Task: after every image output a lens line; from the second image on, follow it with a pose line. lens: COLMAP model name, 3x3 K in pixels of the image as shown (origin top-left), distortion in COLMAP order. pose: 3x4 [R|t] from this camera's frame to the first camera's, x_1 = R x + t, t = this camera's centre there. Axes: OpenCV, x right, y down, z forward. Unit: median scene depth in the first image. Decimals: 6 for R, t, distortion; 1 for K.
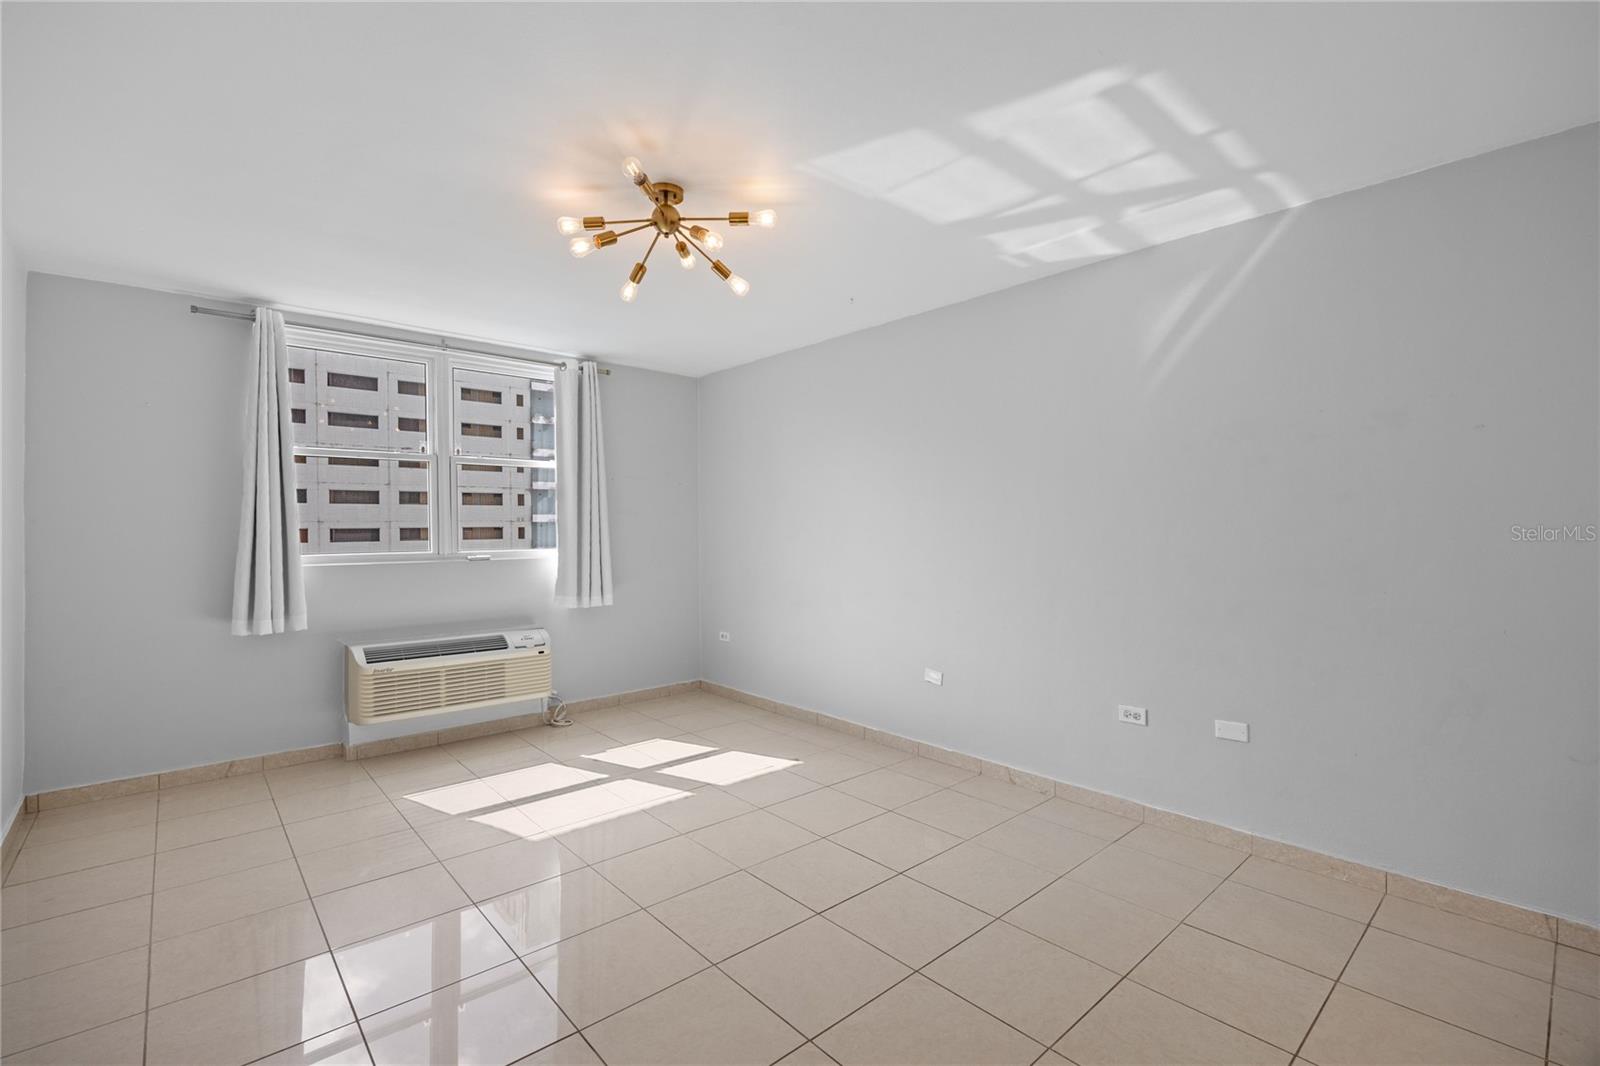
lens RADIAL K [[716.3, 0, 800.0], [0, 716.3, 533.0], [0, 0, 1]] dist [-0.011270, 0.000890]
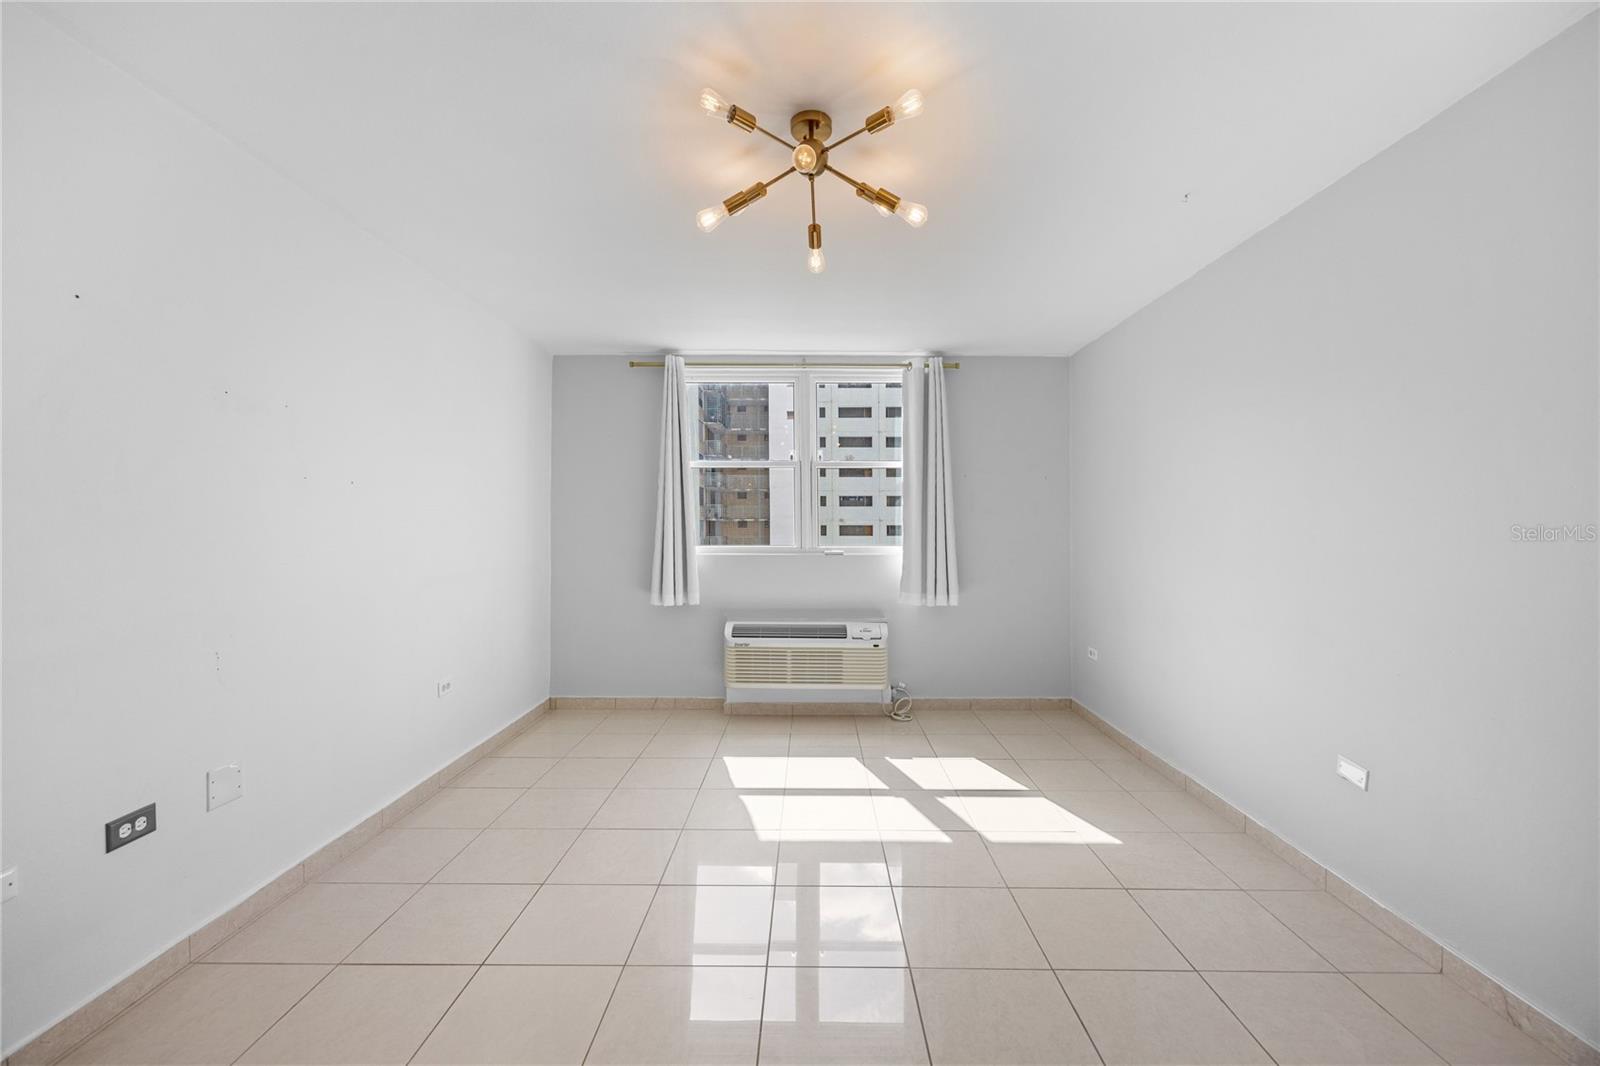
lens RADIAL K [[634.7, 0, 802.8], [0, 634.7, 530.0], [0, 0, 1]] dist [-0.001813, -0.000436]
pose [[0.743347, 0.011612, -0.668806, 0.177697], [-0.011922, 0.999920, 0.004110, -0.003323], [0.668800, 0.004919, 0.743426, 0.254903]]
